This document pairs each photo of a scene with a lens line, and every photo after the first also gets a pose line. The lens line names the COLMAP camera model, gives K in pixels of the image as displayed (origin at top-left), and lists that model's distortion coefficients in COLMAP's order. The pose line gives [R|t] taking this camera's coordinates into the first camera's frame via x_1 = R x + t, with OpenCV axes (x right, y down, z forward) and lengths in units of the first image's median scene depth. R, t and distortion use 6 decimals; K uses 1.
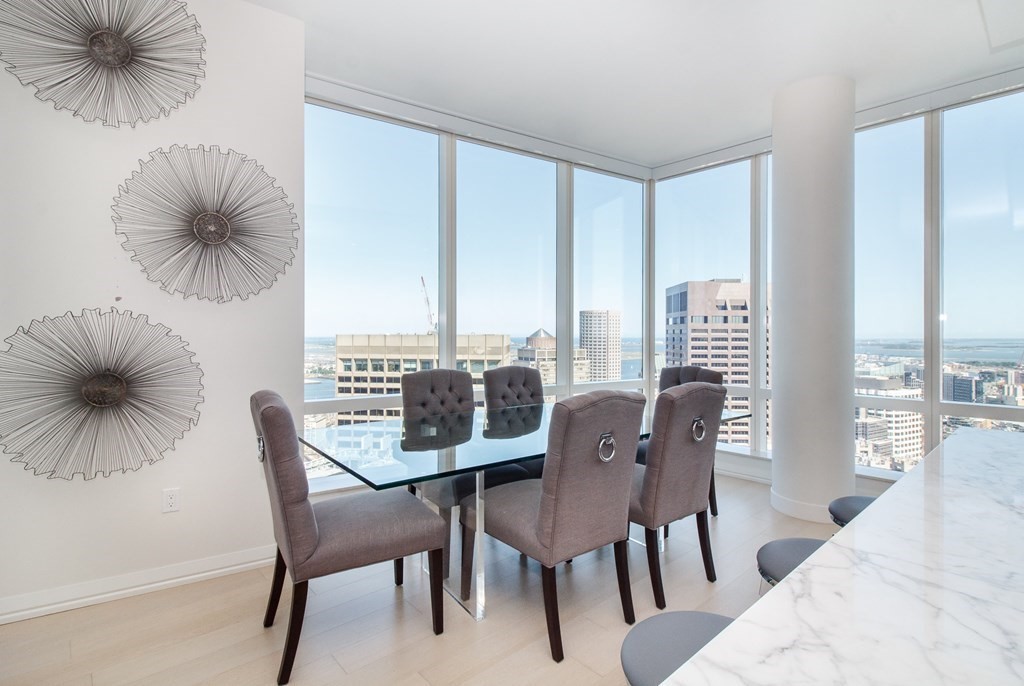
lens RADIAL K [[495.4, 0, 519.3], [0, 495.4, 334.3], [0, 0, 1]] dist [0.018329, -0.000278]
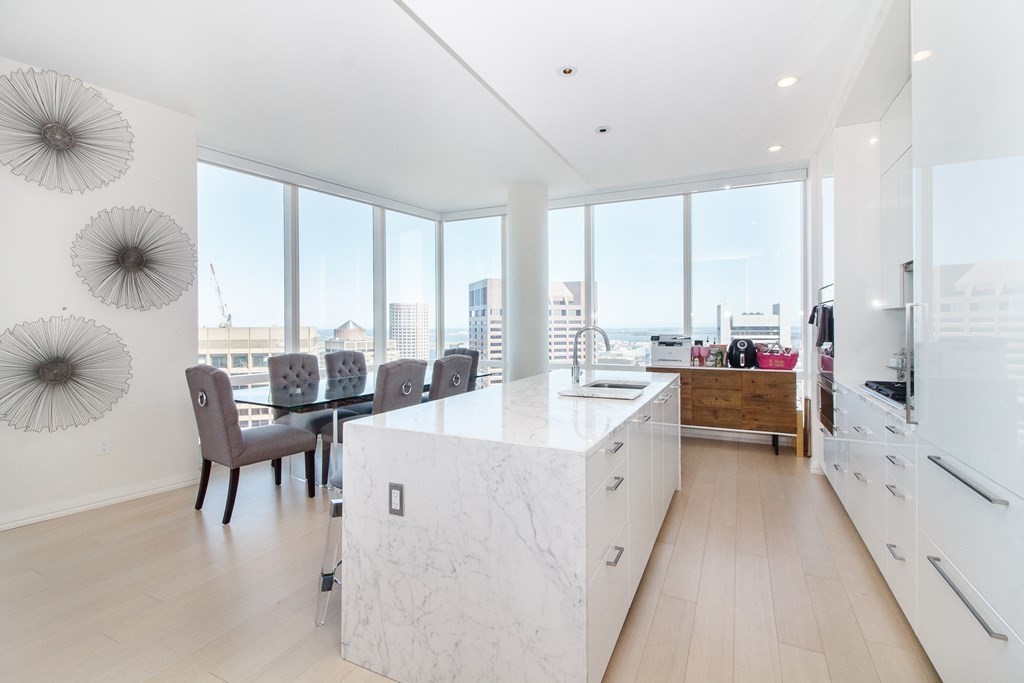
lens RADIAL K [[469.1, 0, 511.5], [0, 469.1, 327.4], [0, 0, 1]] dist [0.000178, -0.000003]
pose [[0.930113, -0.007060, 0.367206, -0.057717], [0.005670, 0.999972, 0.004865, -0.009101], [-0.367230, -0.002443, 0.930127, -0.433279]]
